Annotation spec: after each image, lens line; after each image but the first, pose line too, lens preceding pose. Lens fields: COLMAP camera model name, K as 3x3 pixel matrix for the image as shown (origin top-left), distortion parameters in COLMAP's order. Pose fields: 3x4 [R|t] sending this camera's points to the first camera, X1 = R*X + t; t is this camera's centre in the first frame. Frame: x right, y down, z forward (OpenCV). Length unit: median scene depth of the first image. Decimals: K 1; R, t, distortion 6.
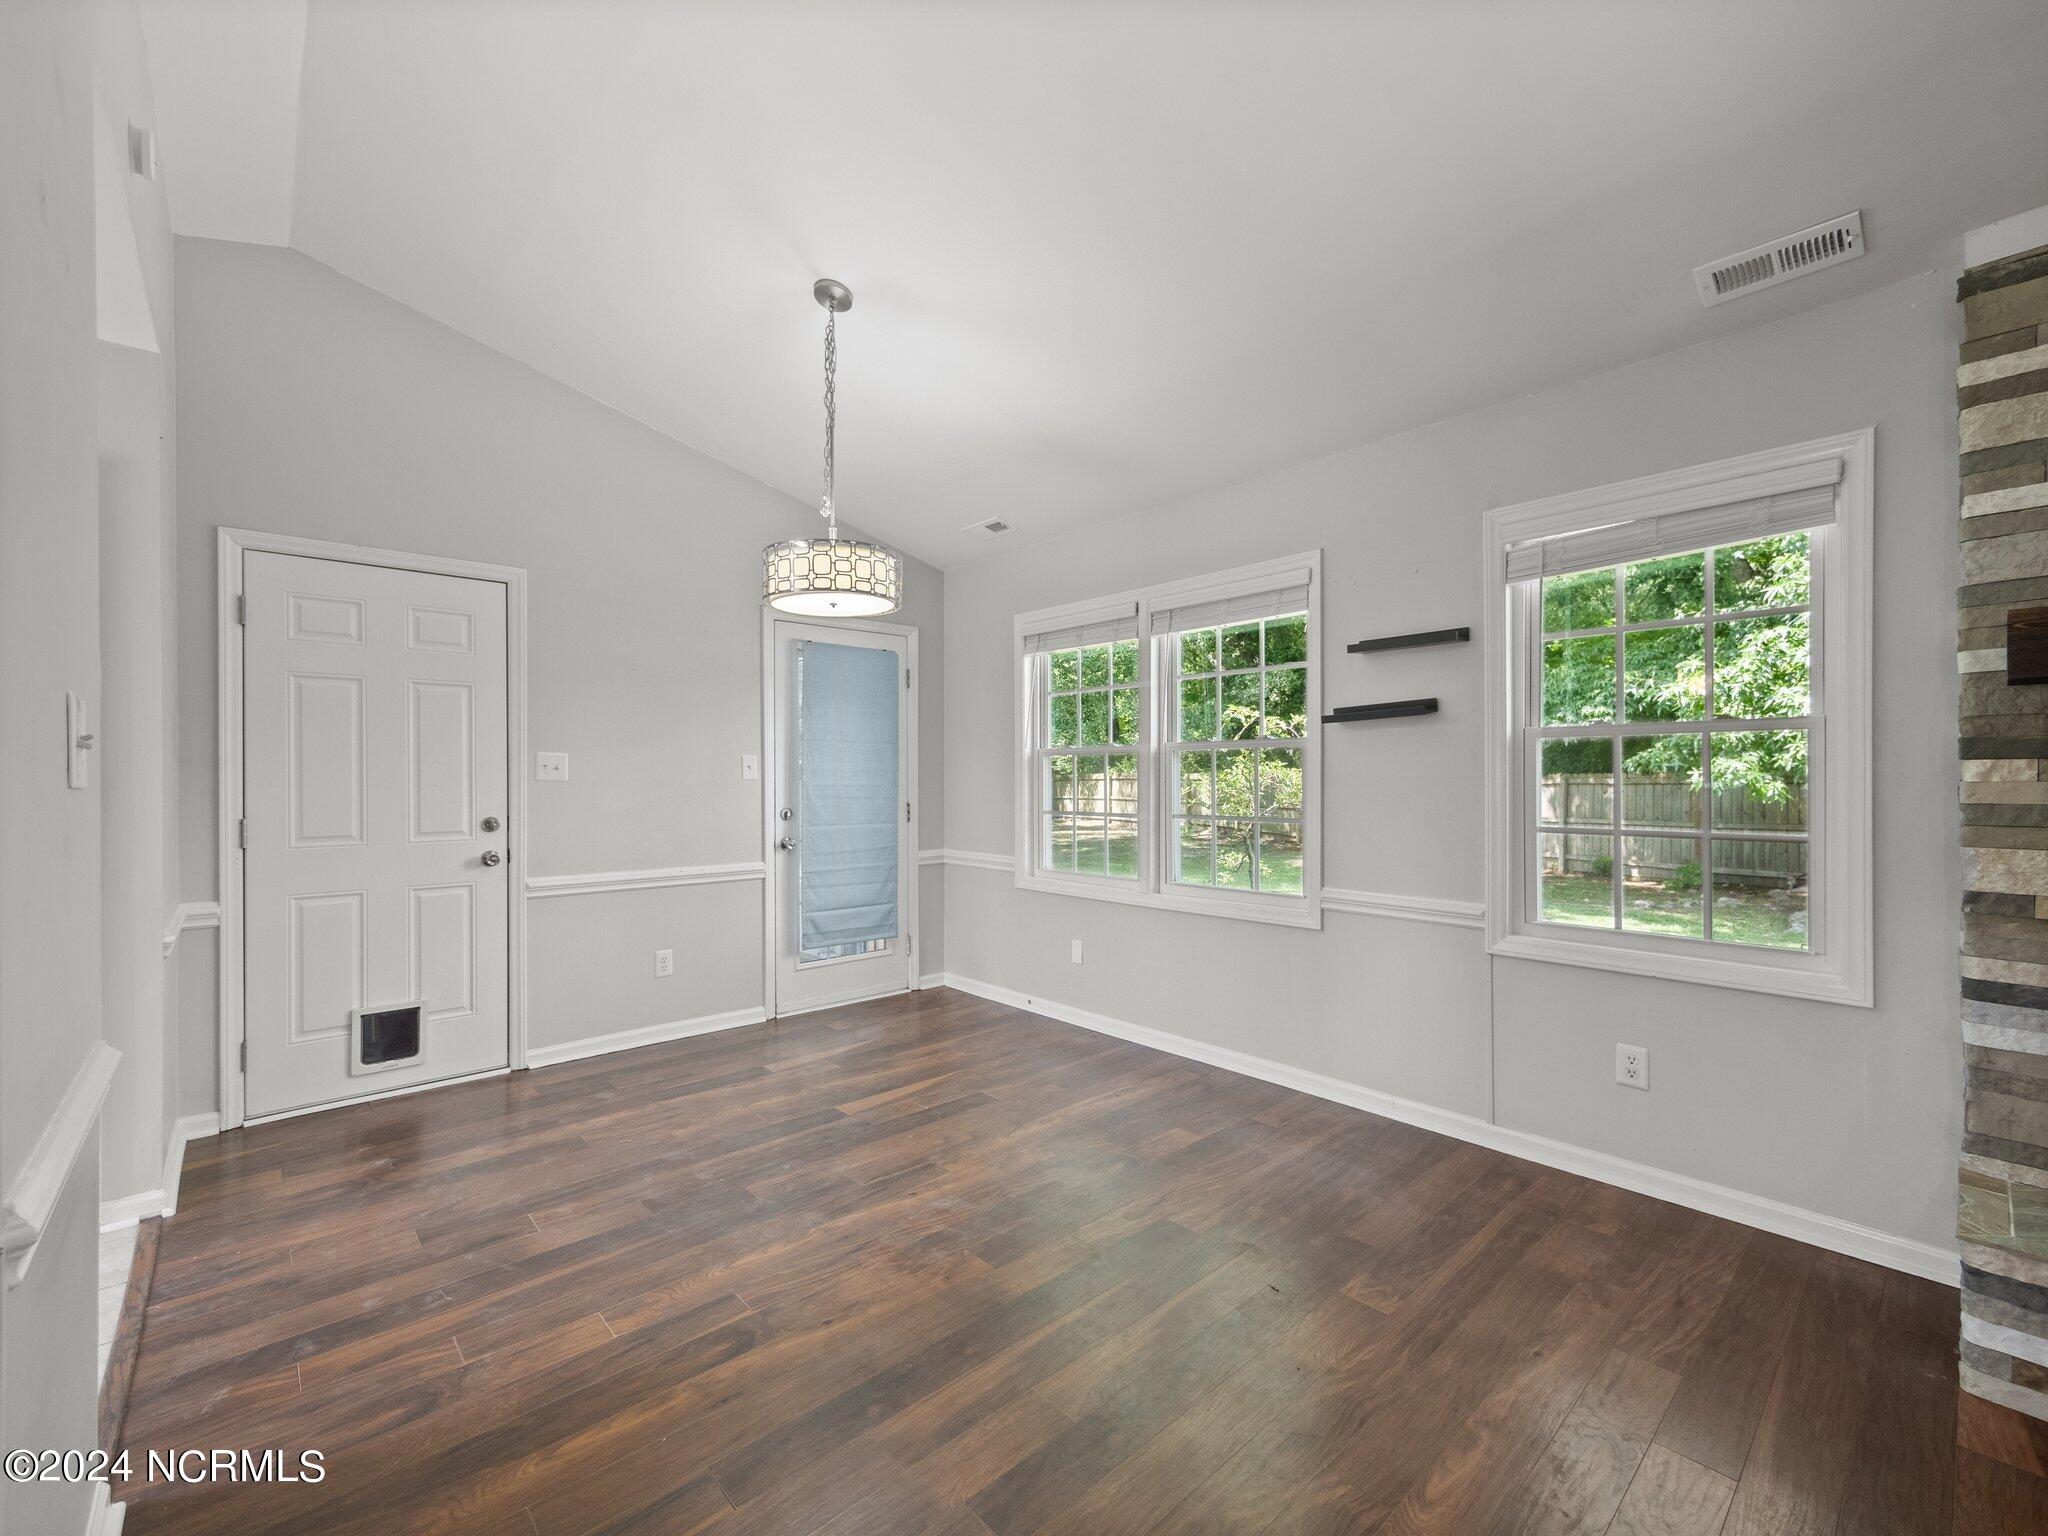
lens RADIAL K [[862.5, 0, 1026.6], [0, 862.5, 781.8], [0, 0, 1]] dist [0.007543, 0.000179]
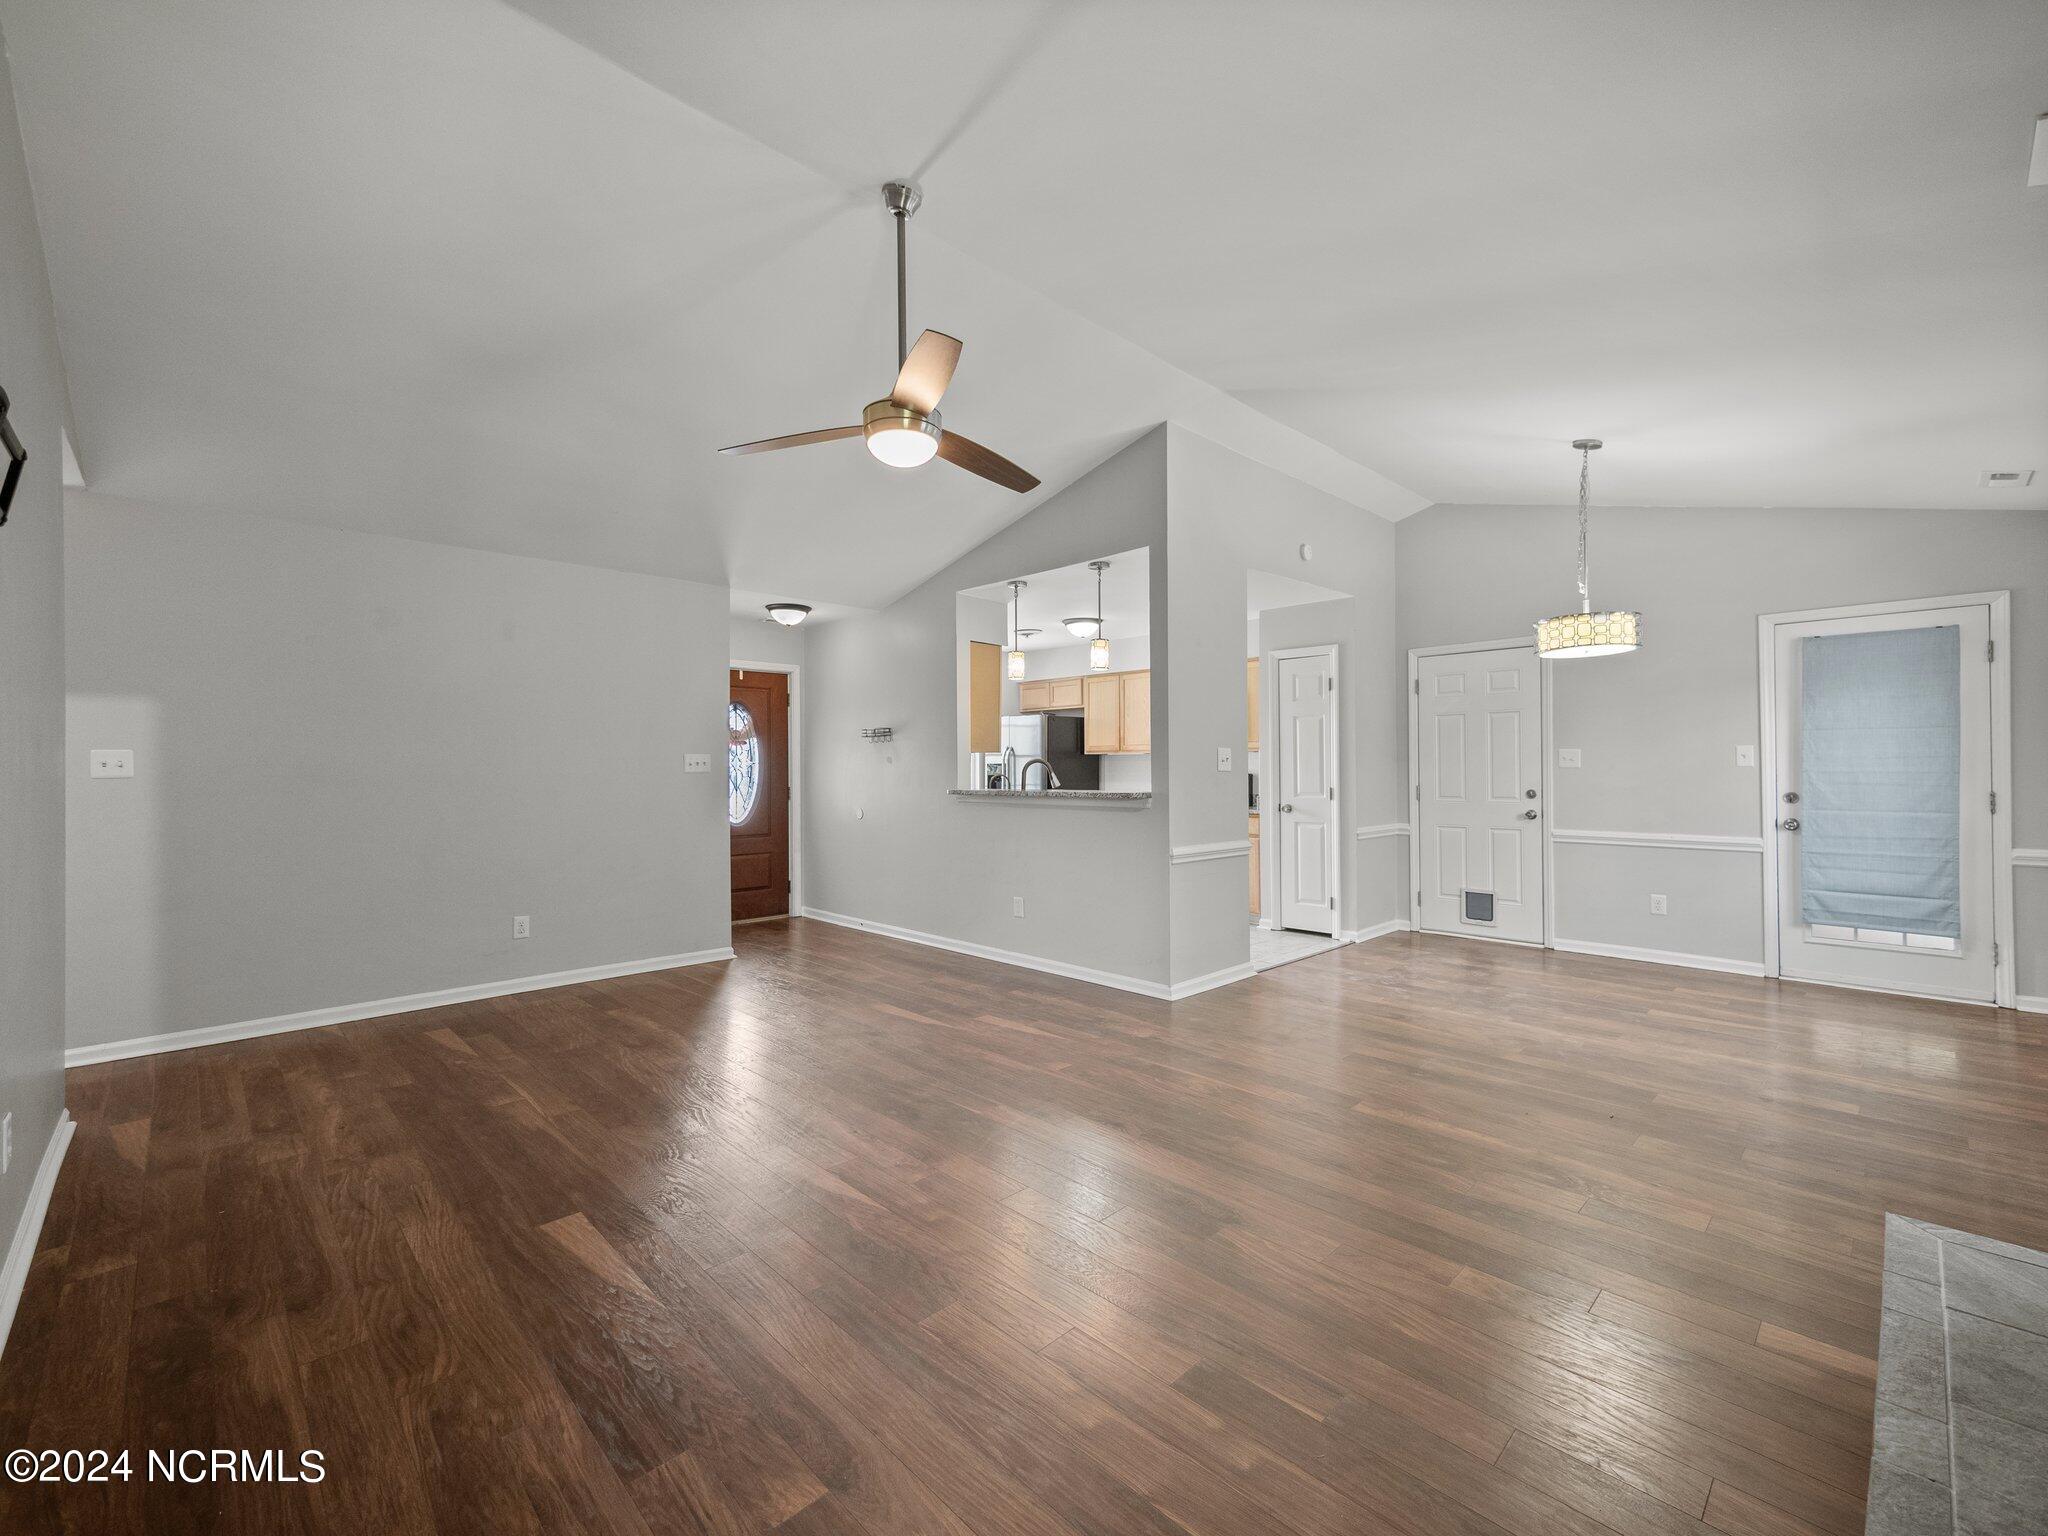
lens RADIAL K [[862.3, 0, 1024.0], [0, 862.3, 768.0], [0, 0, 1]] dist [0.010334, 0.000360]
pose [[0.036865, 0.002121, -0.999318, 1.009849], [0.003420, 0.999992, 0.002248, -0.007323], [0.999314, -0.003501, 0.036857, -0.028541]]
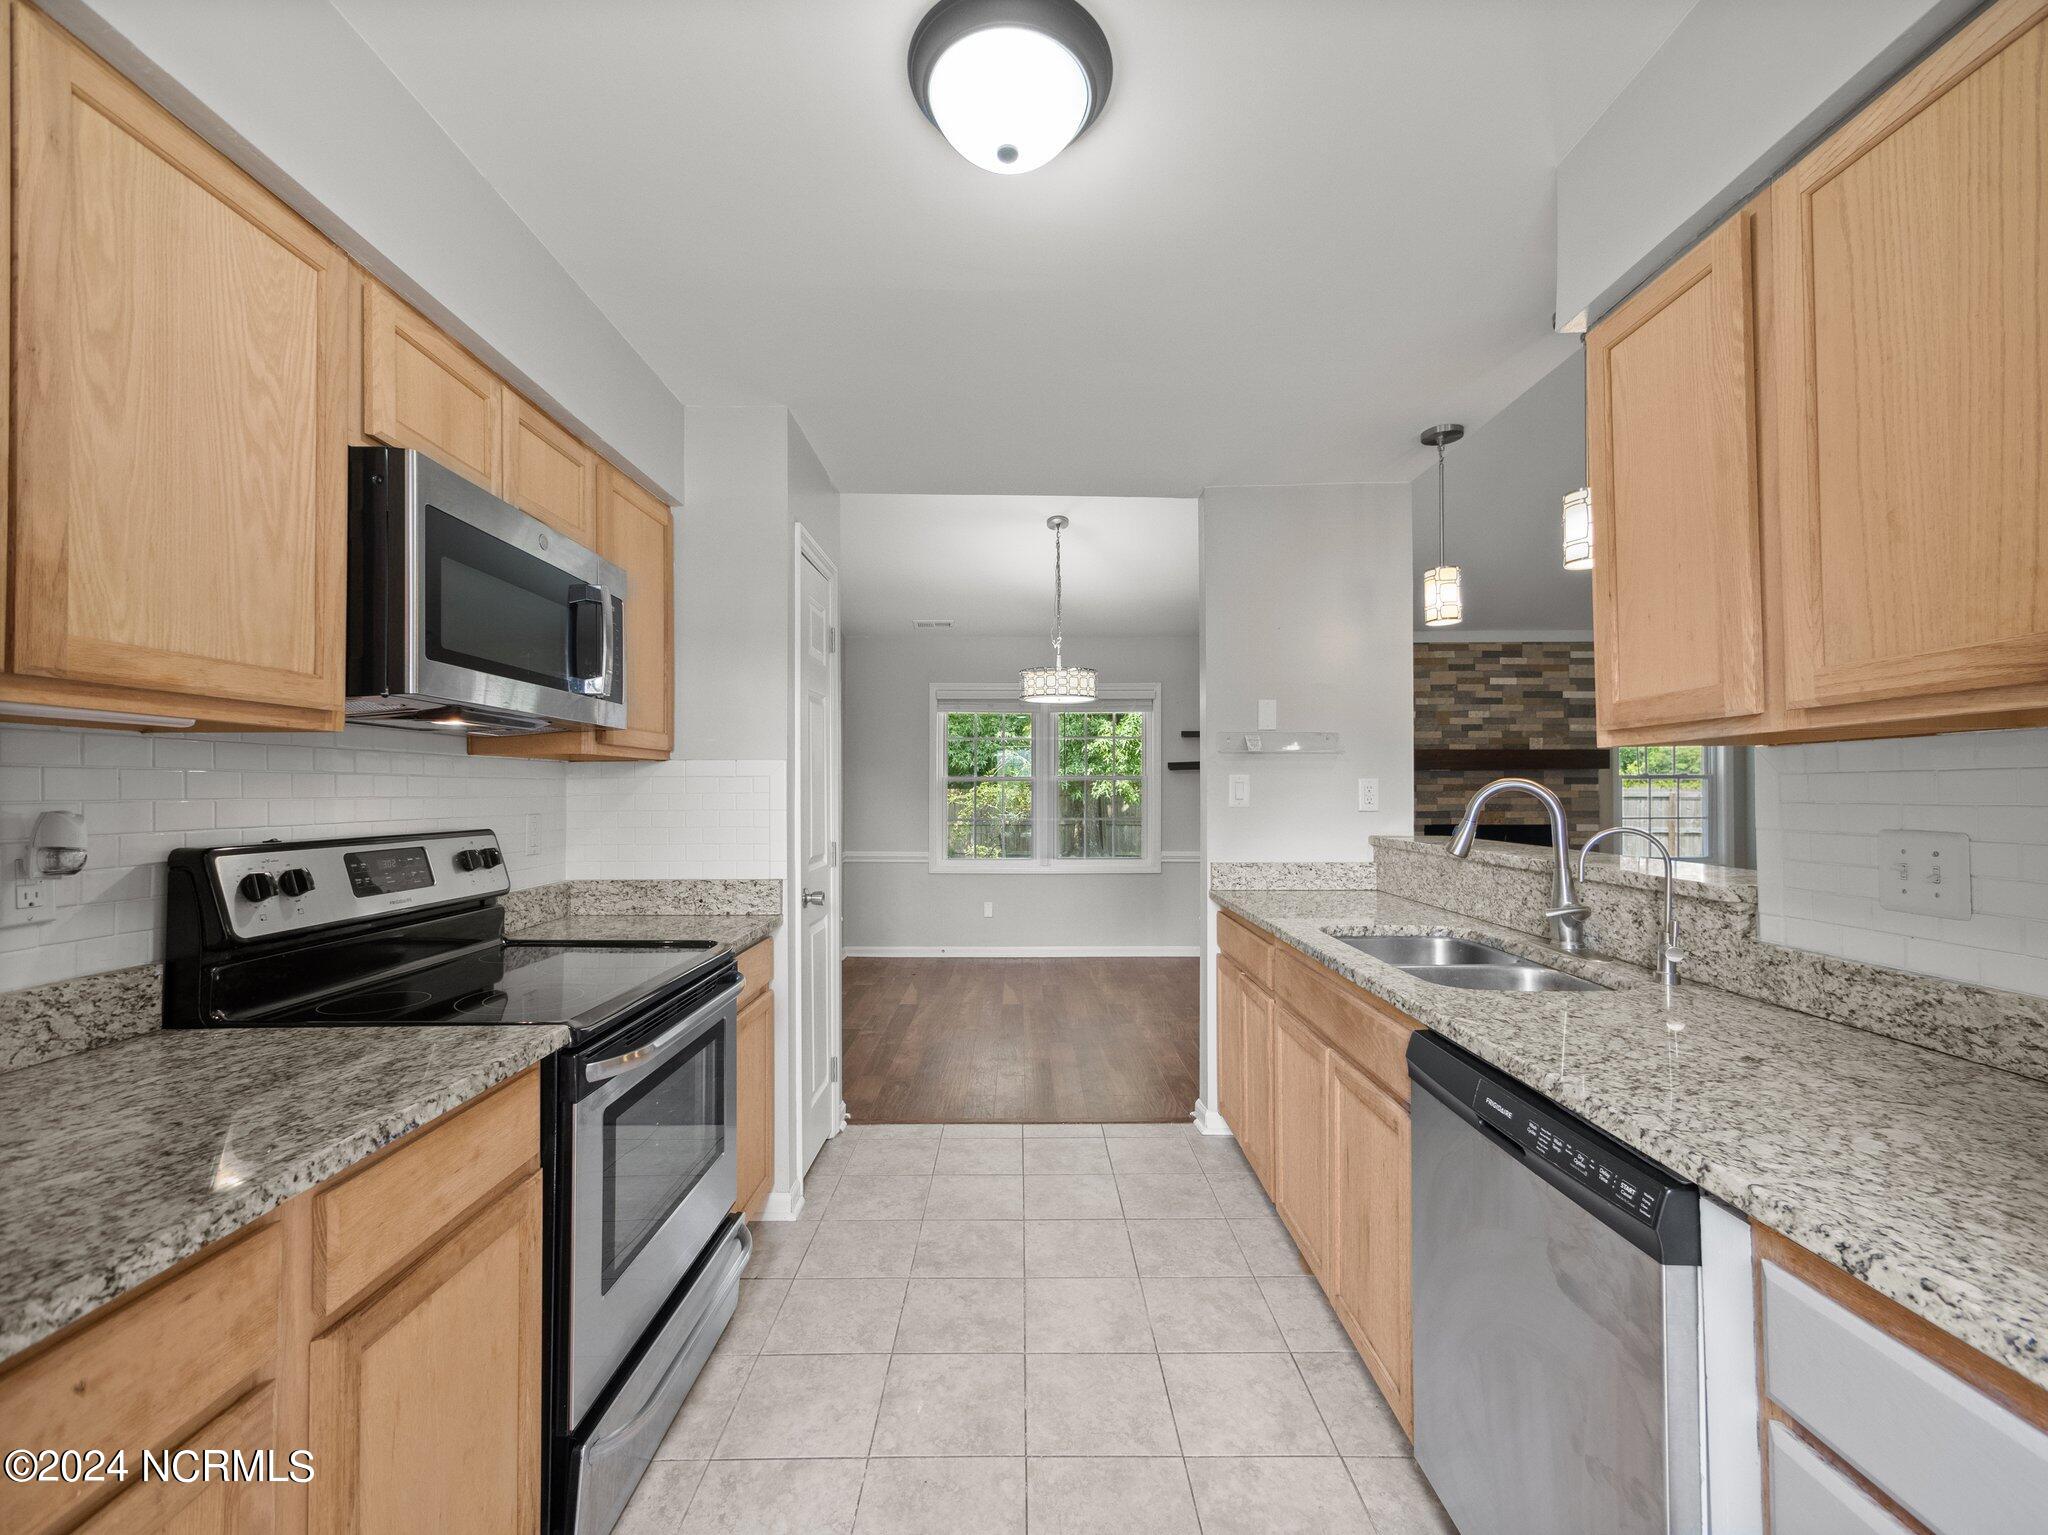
lens RADIAL K [[856.7, 0, 1027.2], [0, 856.7, 781.8], [0, 0, 1]] dist [0.007899, 0.000229]
pose [[0.664217, 0.008373, 0.747493, -1.265423], [0.002663, 0.999904, -0.013567, -0.012389], [-0.747535, 0.011002, 0.664132, -0.084144]]
